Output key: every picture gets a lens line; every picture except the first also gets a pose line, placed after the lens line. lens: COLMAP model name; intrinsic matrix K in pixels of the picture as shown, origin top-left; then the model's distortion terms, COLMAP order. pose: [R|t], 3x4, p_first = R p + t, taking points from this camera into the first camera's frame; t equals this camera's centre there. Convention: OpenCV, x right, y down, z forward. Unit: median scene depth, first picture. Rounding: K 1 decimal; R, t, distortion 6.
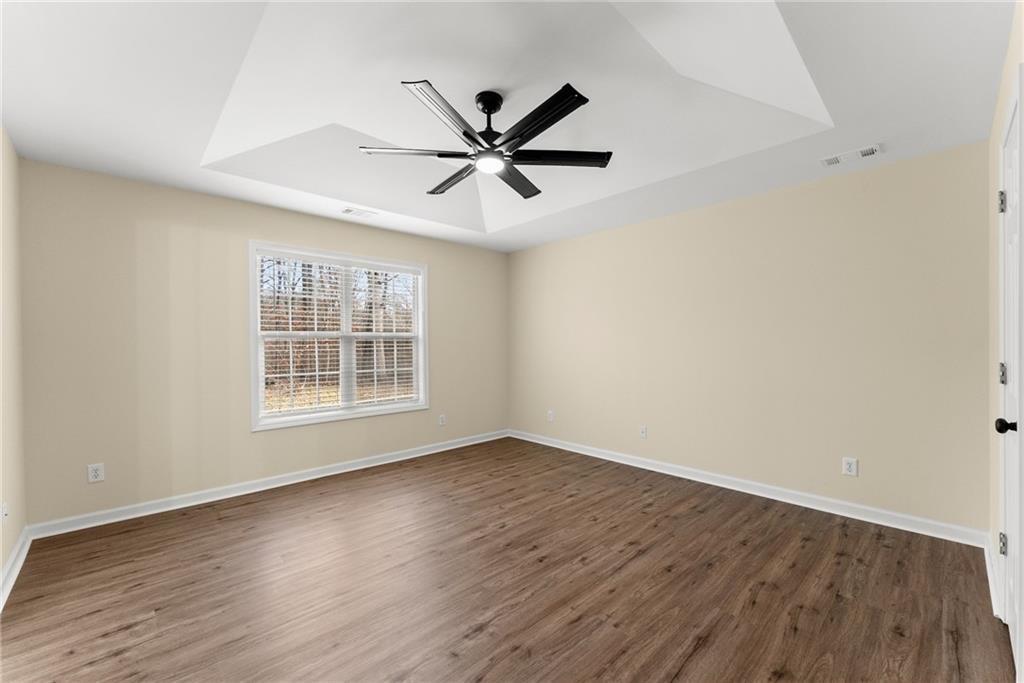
lens RADIAL K [[411.4, 0, 512.0], [0, 411.4, 341.5], [0, 0, 1]] dist [0.001574, -0.000068]
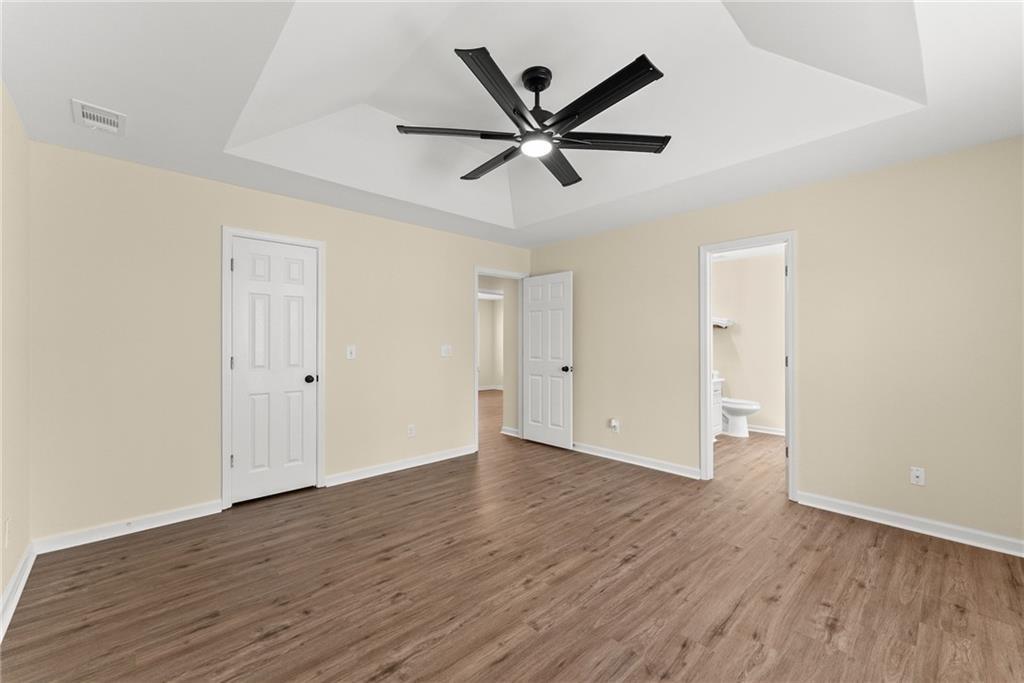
lens RADIAL K [[411.4, 0, 512.0], [0, 411.4, 341.5], [0, 0, 1]] dist [0.001574, -0.000068]
pose [[-0.999963, 0.006237, 0.005989, -0.000510], [0.006188, 0.999947, -0.008196, 0.008013], [-0.006040, -0.008158, -0.999948, 1.950513]]
